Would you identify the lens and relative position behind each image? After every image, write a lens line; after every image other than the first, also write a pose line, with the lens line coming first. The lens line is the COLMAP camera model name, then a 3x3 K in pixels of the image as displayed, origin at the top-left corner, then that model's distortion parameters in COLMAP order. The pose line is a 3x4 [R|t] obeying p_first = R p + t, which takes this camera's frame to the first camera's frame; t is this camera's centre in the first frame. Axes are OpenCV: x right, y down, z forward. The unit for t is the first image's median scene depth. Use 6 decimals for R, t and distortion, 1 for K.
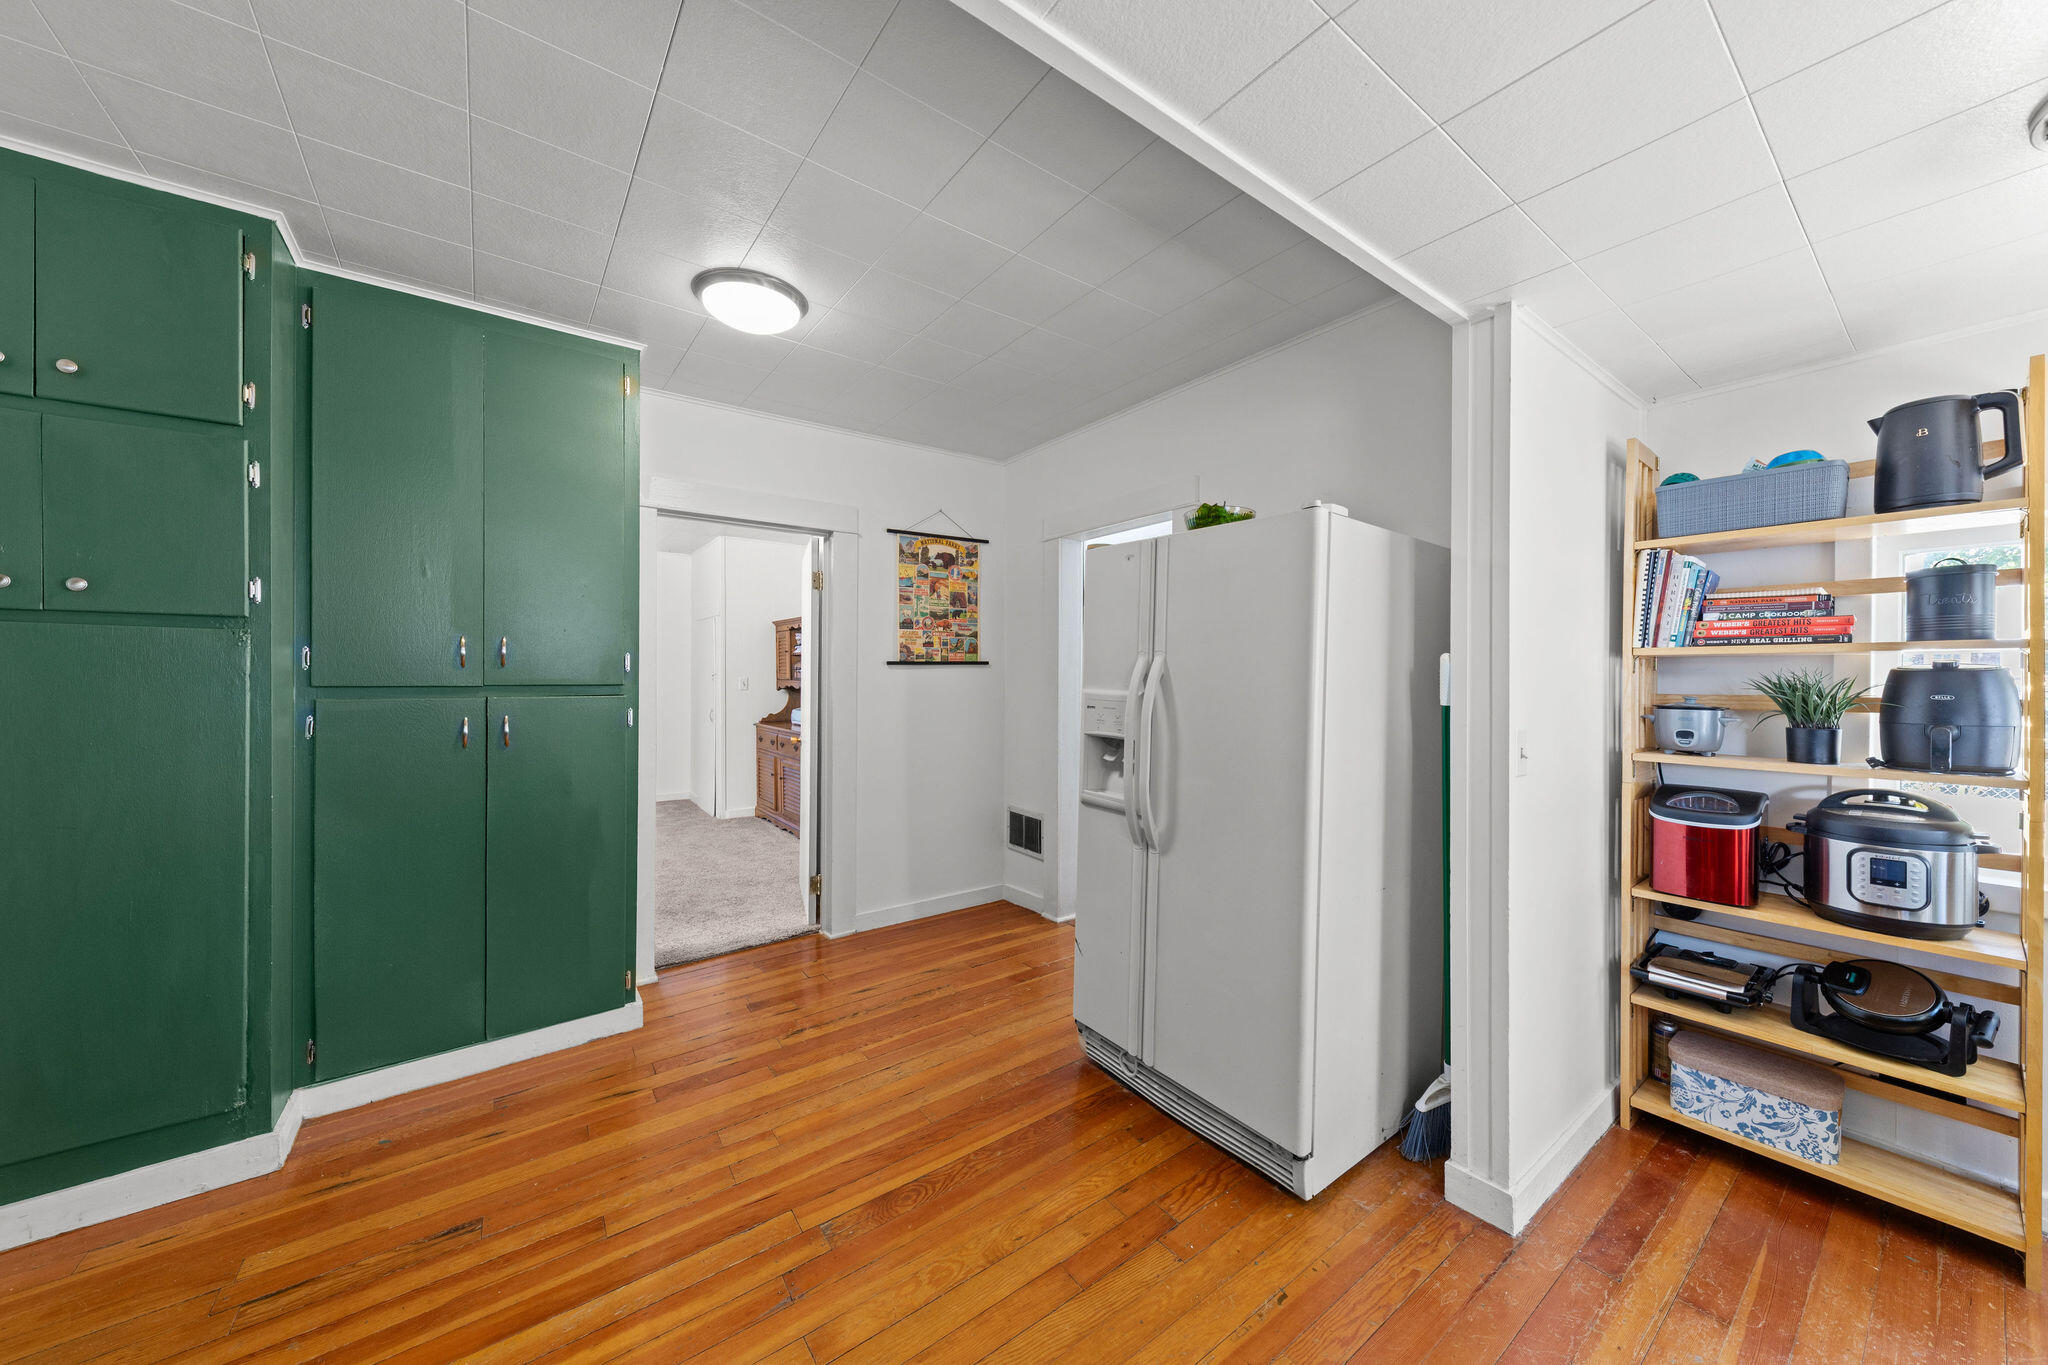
lens RADIAL K [[704.8, 0, 1064.4], [0, 704.8, 683.2], [0, 0, 1]] dist [0.000547, -0.000197]
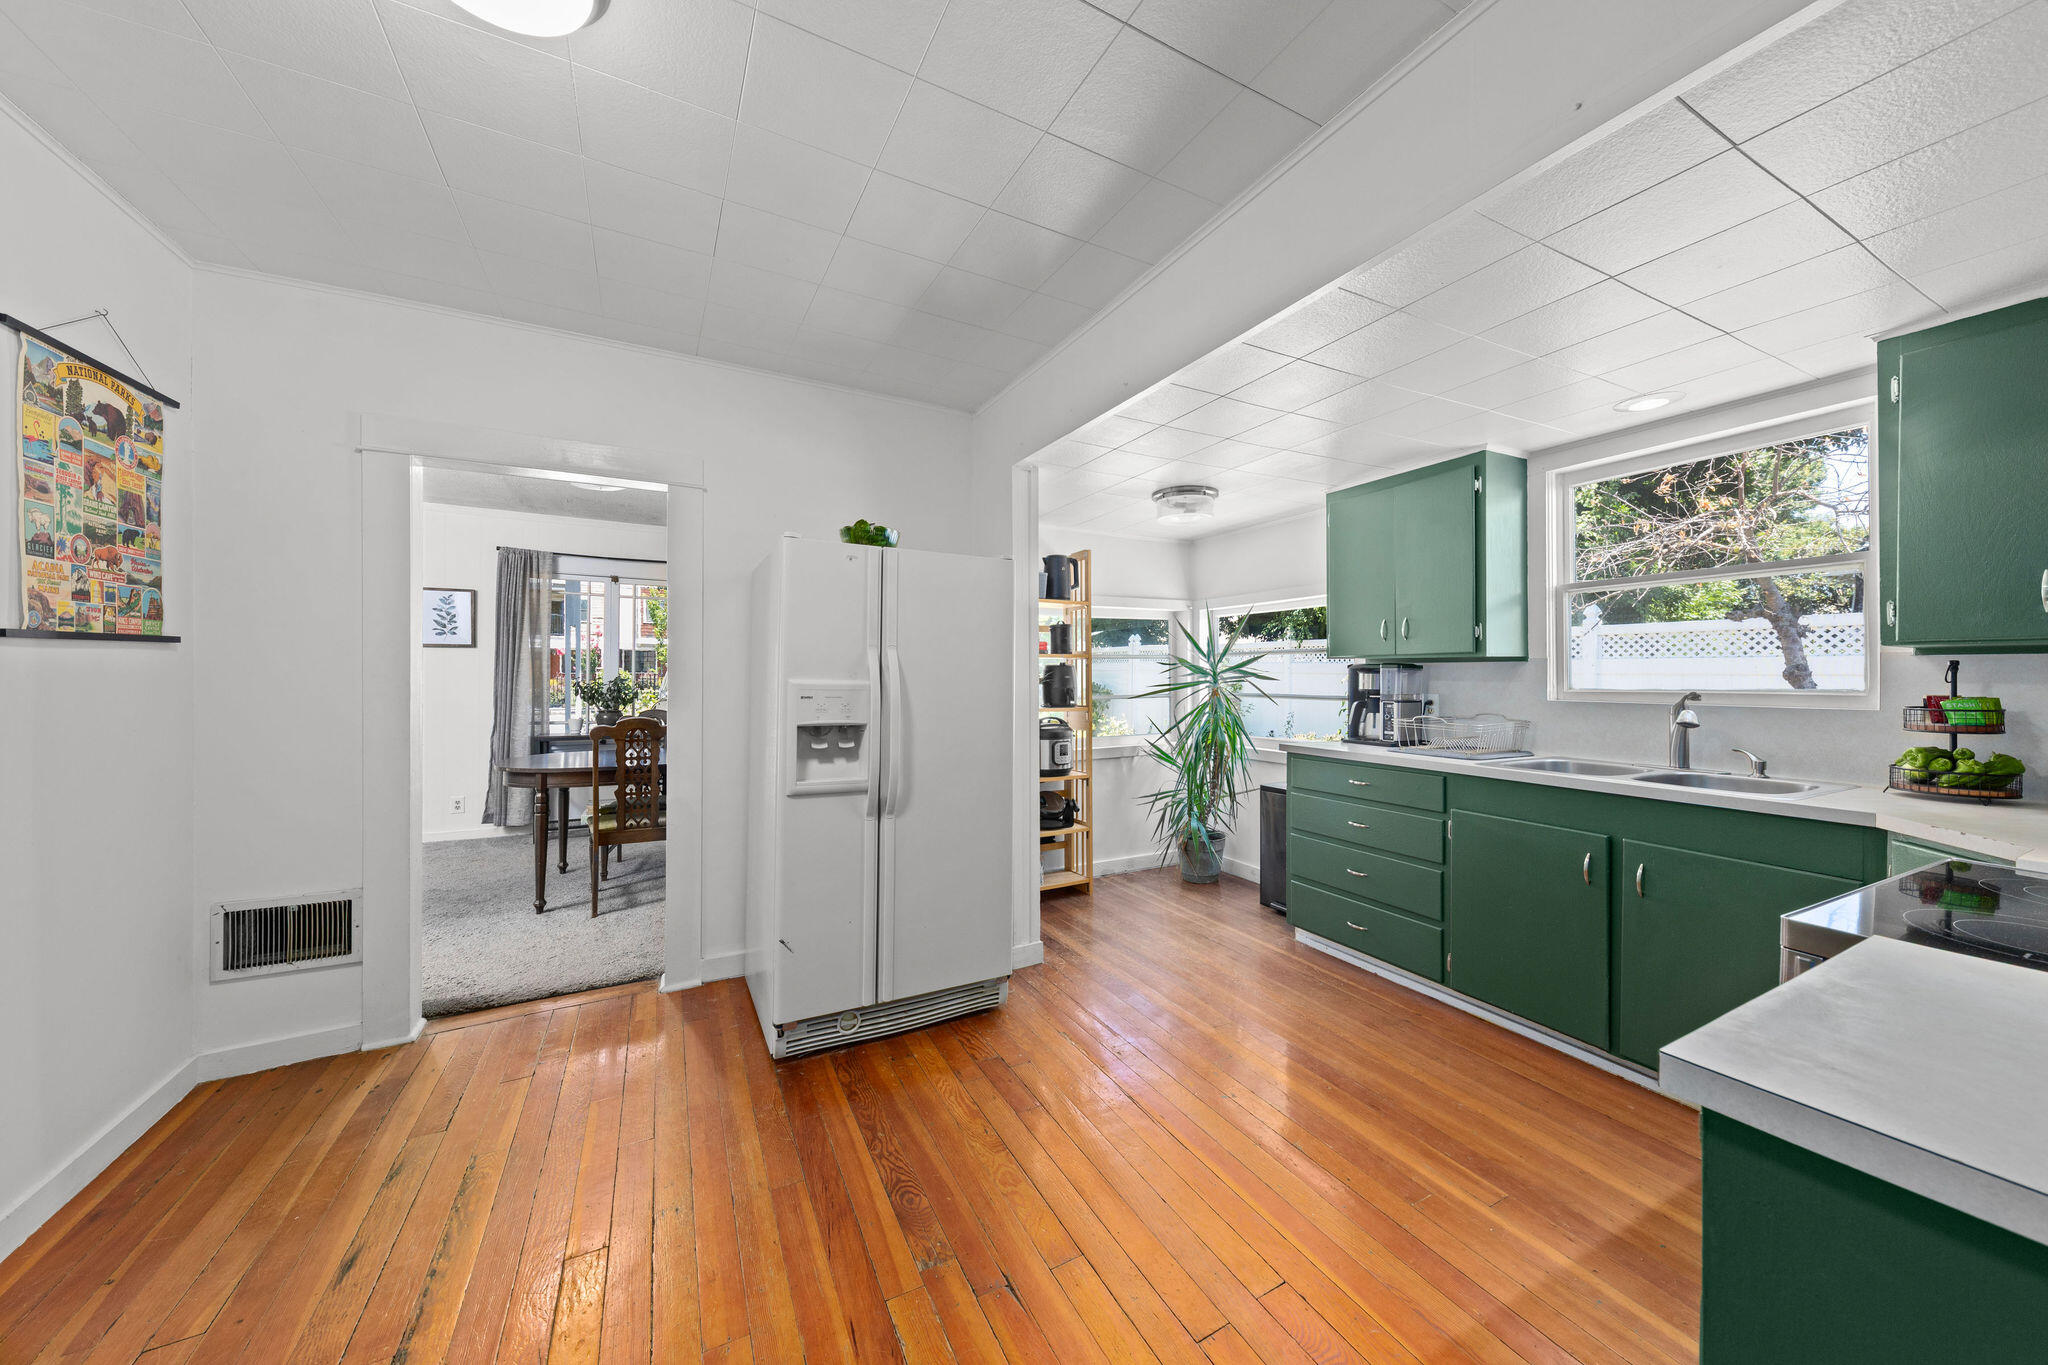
lens RADIAL K [[704.8, 0, 1023.5], [0, 704.8, 674.0], [0, 0, 1]] dist [0.000547, -0.000197]
pose [[0.170433, -0.007929, 0.985337, -0.539915], [0.006265, 0.999956, 0.006963, -0.003119], [-0.985349, 0.004986, 0.170476, 0.315407]]
